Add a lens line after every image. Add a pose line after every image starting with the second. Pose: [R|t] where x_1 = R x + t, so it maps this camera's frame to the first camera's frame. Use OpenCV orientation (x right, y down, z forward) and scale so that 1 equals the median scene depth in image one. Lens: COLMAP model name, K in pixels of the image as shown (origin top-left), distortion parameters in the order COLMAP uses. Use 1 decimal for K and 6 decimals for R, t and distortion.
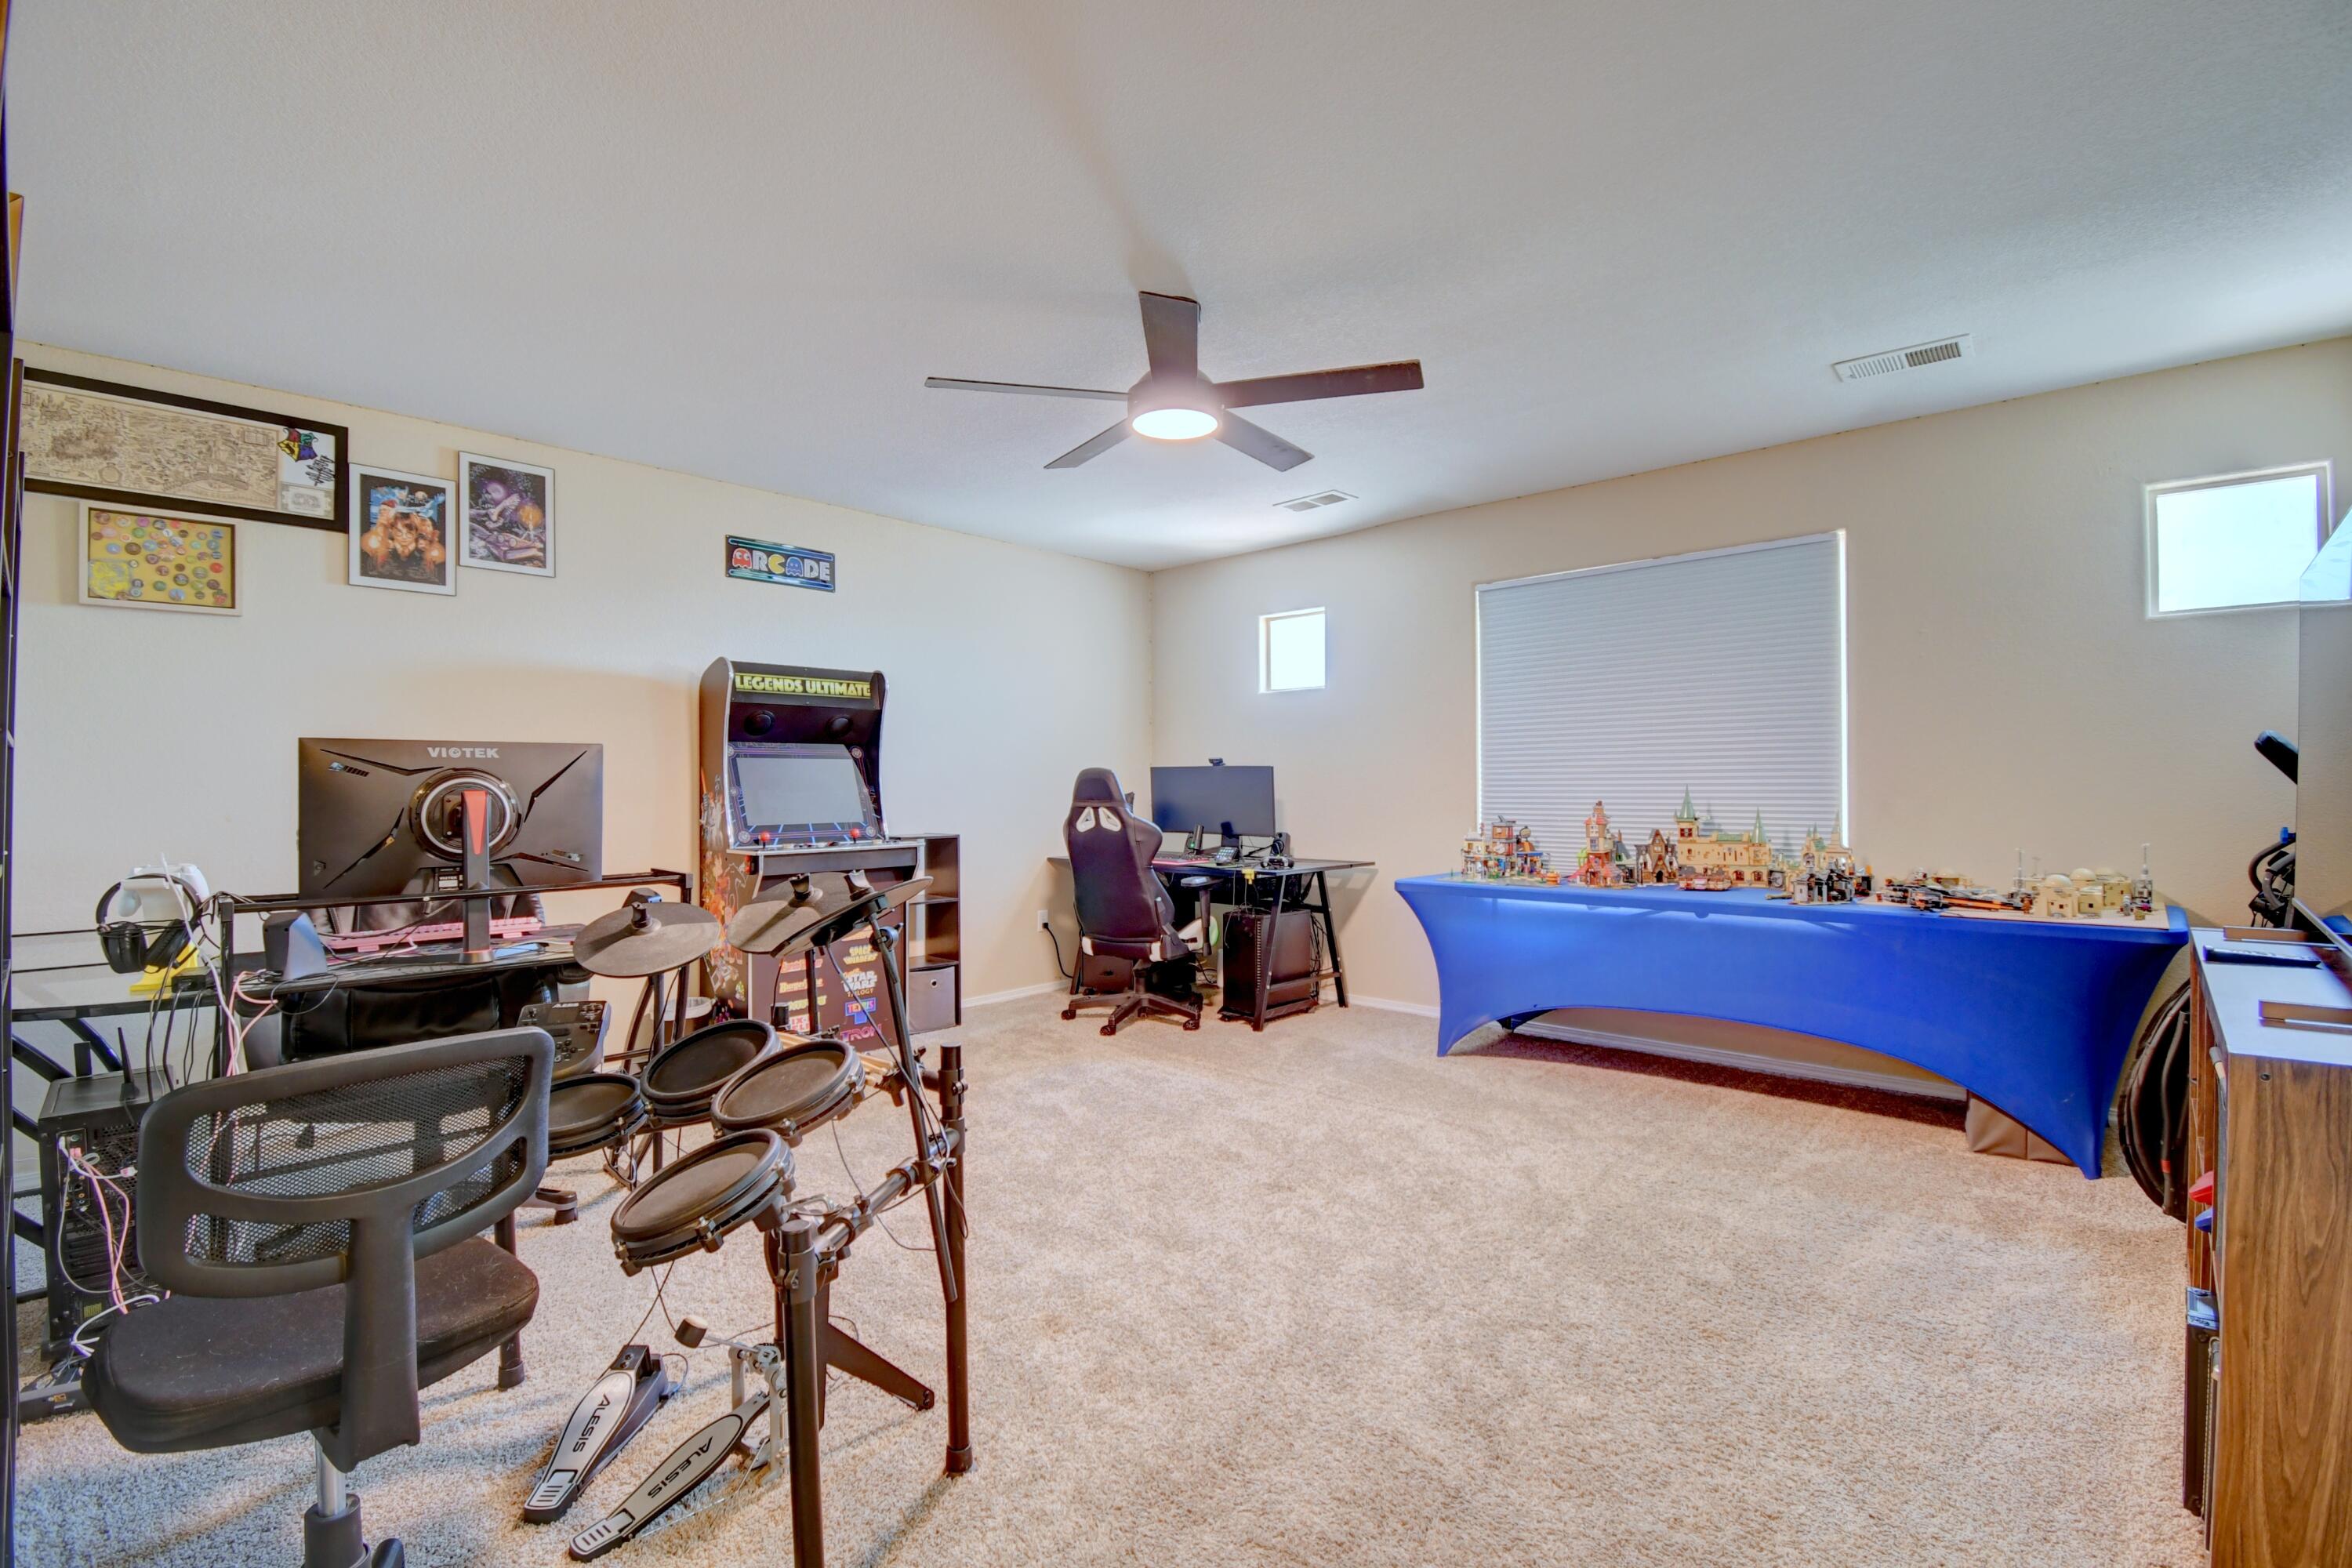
lens RADIAL K [[1056.9, 0, 1186.8], [0, 1056.9, 790.8], [0, 0, 1]] dist [-0.014768, -0.003712]
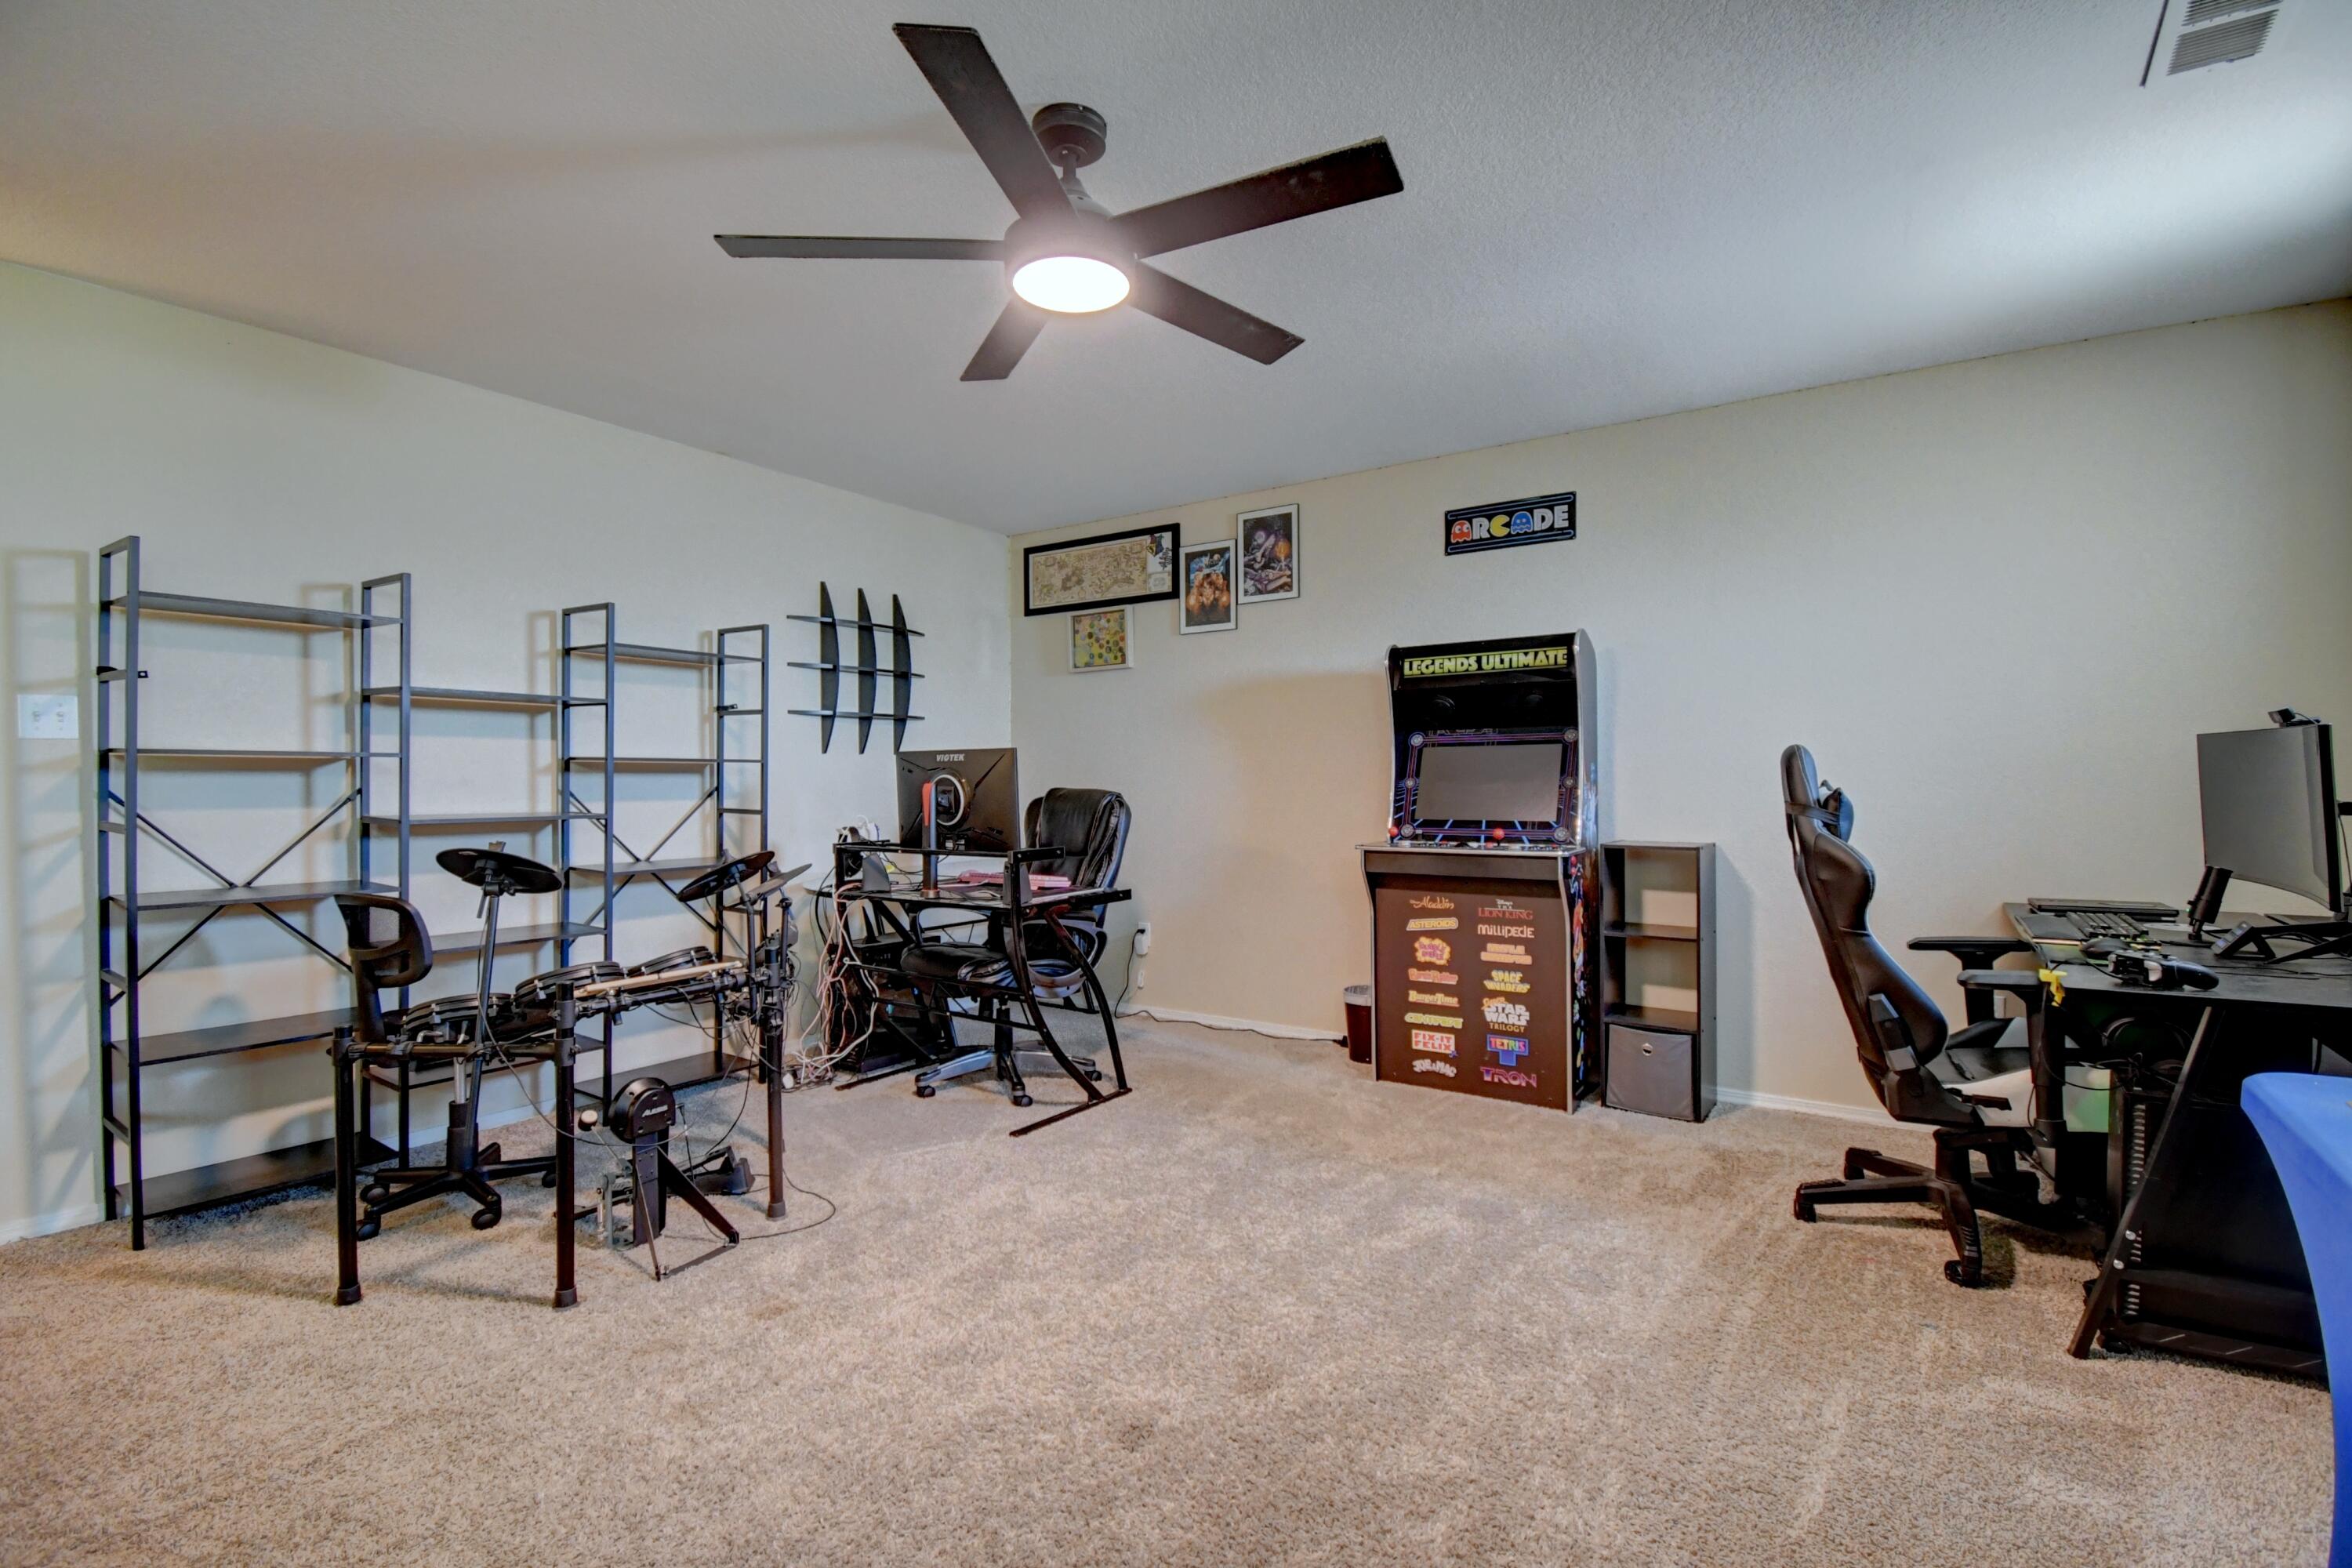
lens RADIAL K [[1056.9, 0, 1185.5], [0, 1056.9, 783.0], [0, 0, 1]] dist [-0.014768, -0.003712]
pose [[0.121124, 0.008064, -0.992605, 0.556620], [0.002529, 0.999961, 0.008432, -0.008986], [0.992634, -0.003531, 0.121099, 0.760528]]
